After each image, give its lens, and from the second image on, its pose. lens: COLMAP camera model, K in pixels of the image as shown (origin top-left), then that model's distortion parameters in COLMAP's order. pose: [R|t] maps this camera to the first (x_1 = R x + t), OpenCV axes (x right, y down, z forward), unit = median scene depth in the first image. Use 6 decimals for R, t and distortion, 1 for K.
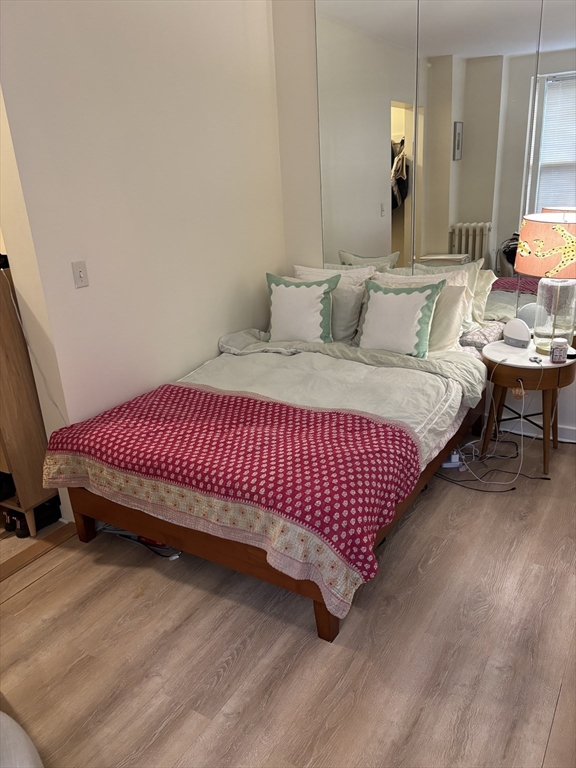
lens RADIAL K [[576.0, 0, 288.0], [0, 576.0, 384.0], [0, 0, 1]] dist [-0.001727, -0.005464]
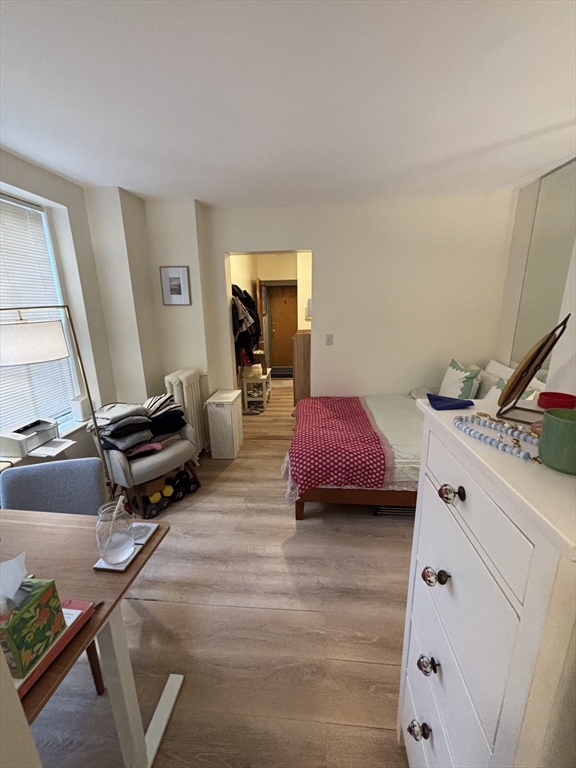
lens RADIAL K [[309.9, 0, 288.0], [0, 309.9, 384.0], [0, 0, 1]] dist [-0.000410, 0.000121]
pose [[0.456290, 0.274911, -0.846300, 0.753943], [-0.306345, 0.941471, 0.140658, -0.151572], [0.835435, 0.195079, 0.513801, 0.233817]]
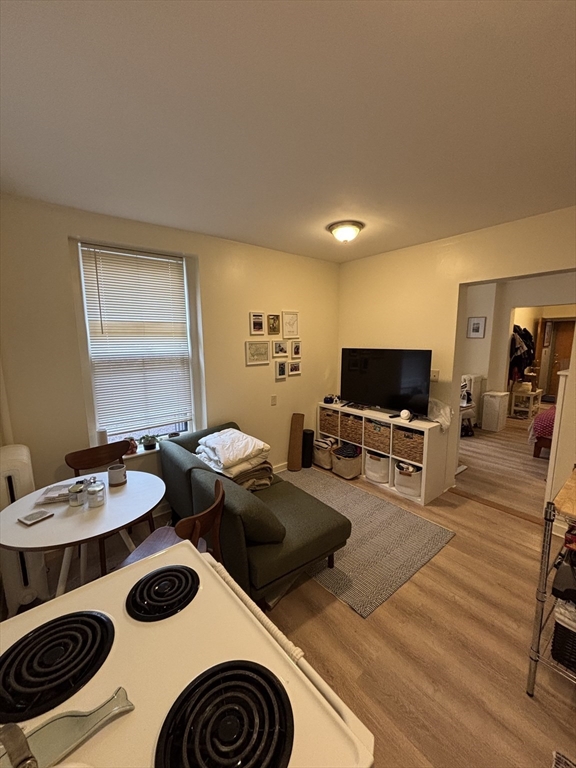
lens RADIAL K [[317.9, 0, 290.1], [0, 317.9, 387.1], [0, 0, 1]] dist [-0.001971, -0.000227]
pose [[-0.304826, 0.207164, -0.929604, 2.047125], [-0.291730, 0.908831, 0.298195, -0.109794], [0.906628, 0.362091, -0.216599, -0.154294]]
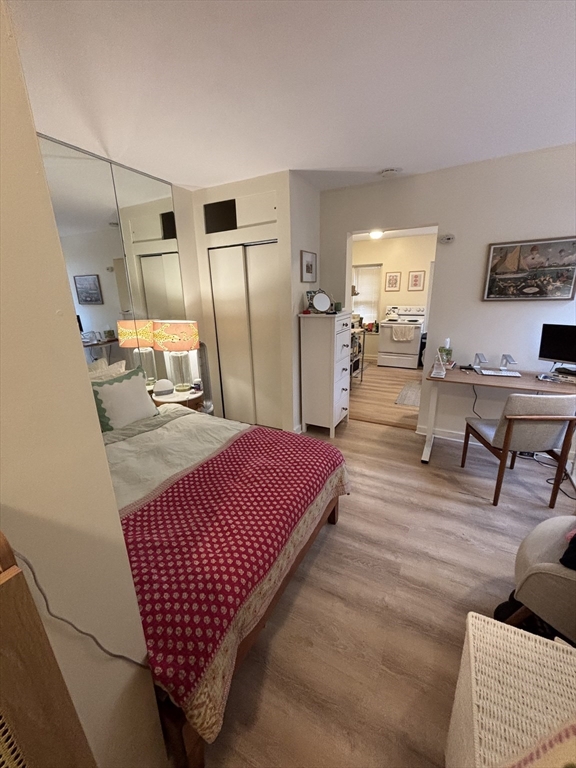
lens RADIAL K [[309.9, 0, 288.0], [0, 309.9, 384.0], [0, 0, 1]] dist [-0.000410, 0.000121]
pose [[-0.069583, -0.218763, 0.973294, -0.702989], [0.355129, 0.906310, 0.229097, -0.229581], [-0.932224, 0.361586, 0.014626, 0.812845]]
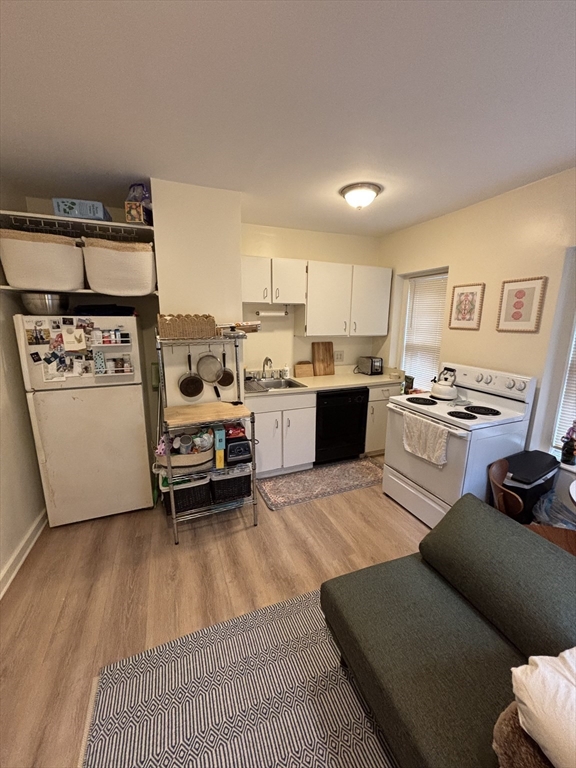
lens RADIAL K [[309.9, 0, 288.0], [0, 309.9, 384.0], [0, 0, 1]] dist [-0.000410, 0.000121]
pose [[0.586458, -0.108457, 0.802685, 0.766164], [0.235429, 0.971034, -0.040805, 0.075549], [-0.775010, 0.212906, 0.595005, -0.453303]]
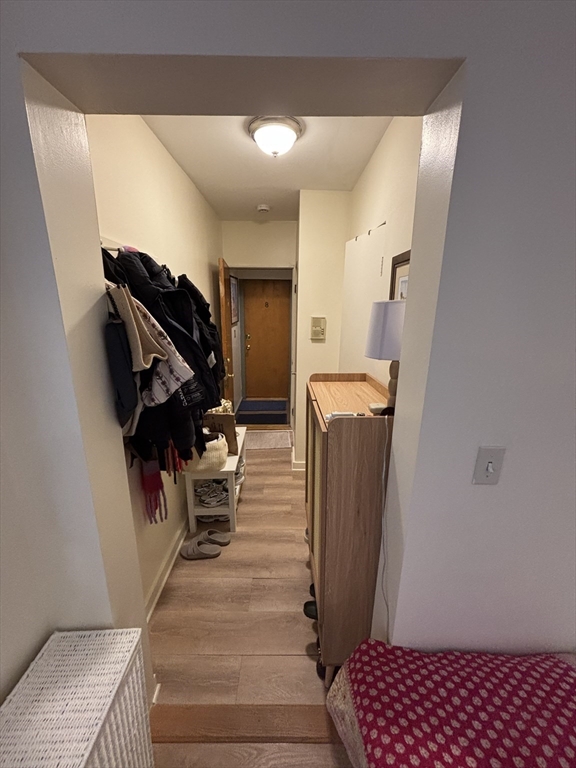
lens RADIAL K [[309.9, 0, 288.0], [0, 309.9, 384.0], [0, 0, 1]] dist [-0.000410, 0.000121]
pose [[0.529000, 0.273311, -0.803405, -0.246614], [-0.320584, 0.940927, 0.109008, -0.252429], [0.785739, 0.199893, 0.585369, 0.660268]]
